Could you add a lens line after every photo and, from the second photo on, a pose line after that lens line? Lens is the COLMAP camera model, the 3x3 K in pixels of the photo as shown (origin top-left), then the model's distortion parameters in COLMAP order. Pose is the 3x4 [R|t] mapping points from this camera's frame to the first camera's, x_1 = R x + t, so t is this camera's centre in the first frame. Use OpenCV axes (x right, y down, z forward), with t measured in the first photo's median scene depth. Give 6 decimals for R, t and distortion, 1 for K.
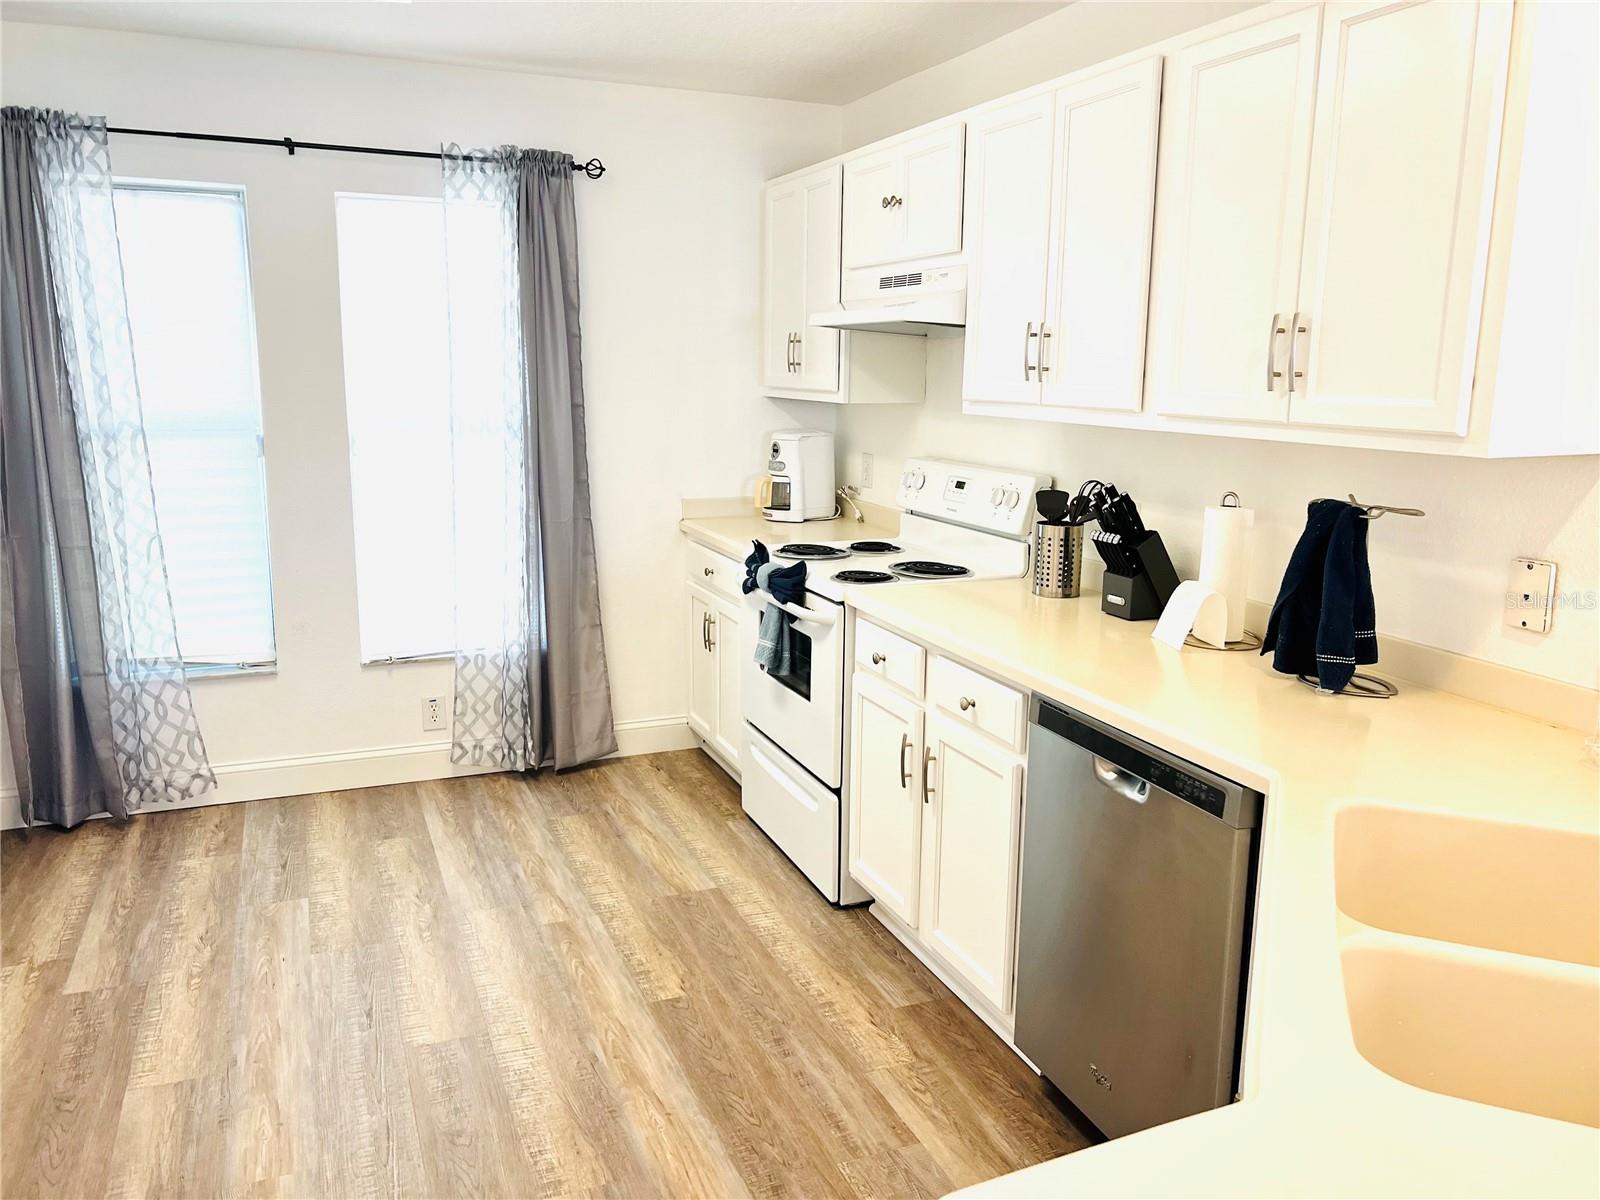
lens RADIAL K [[1214.7, 0, 802.5], [0, 1214.7, 599.0], [0, 0, 1]] dist [0.024298, -0.041674]
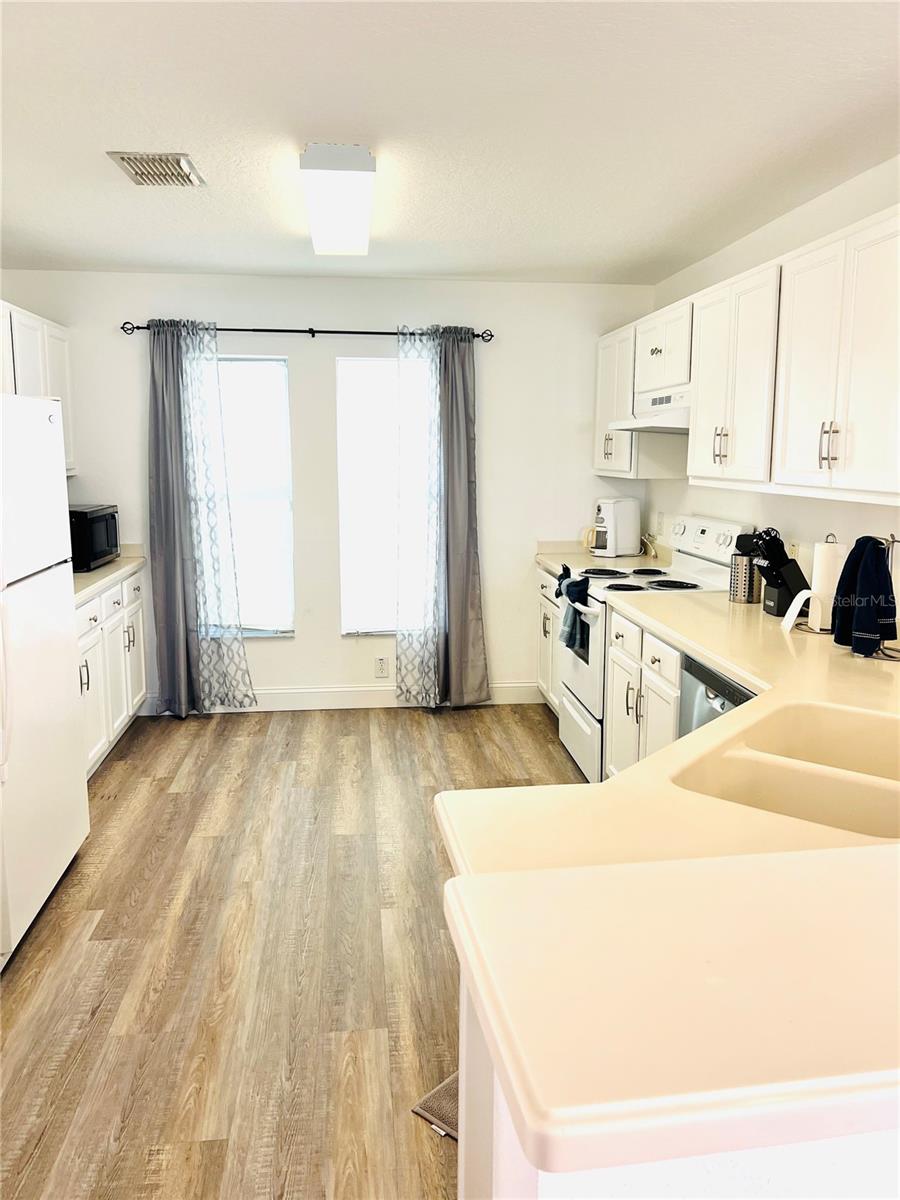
lens RADIAL K [[911.0, 0, 454.3], [0, 911.0, 604.6], [0, 0, 1]] dist [0.024298, -0.041674]
pose [[0.959368, 0.036796, -0.279750, 0.166793], [-0.044728, 0.998757, -0.022020, 0.039030], [0.278592, 0.033638, 0.959820, -0.198199]]
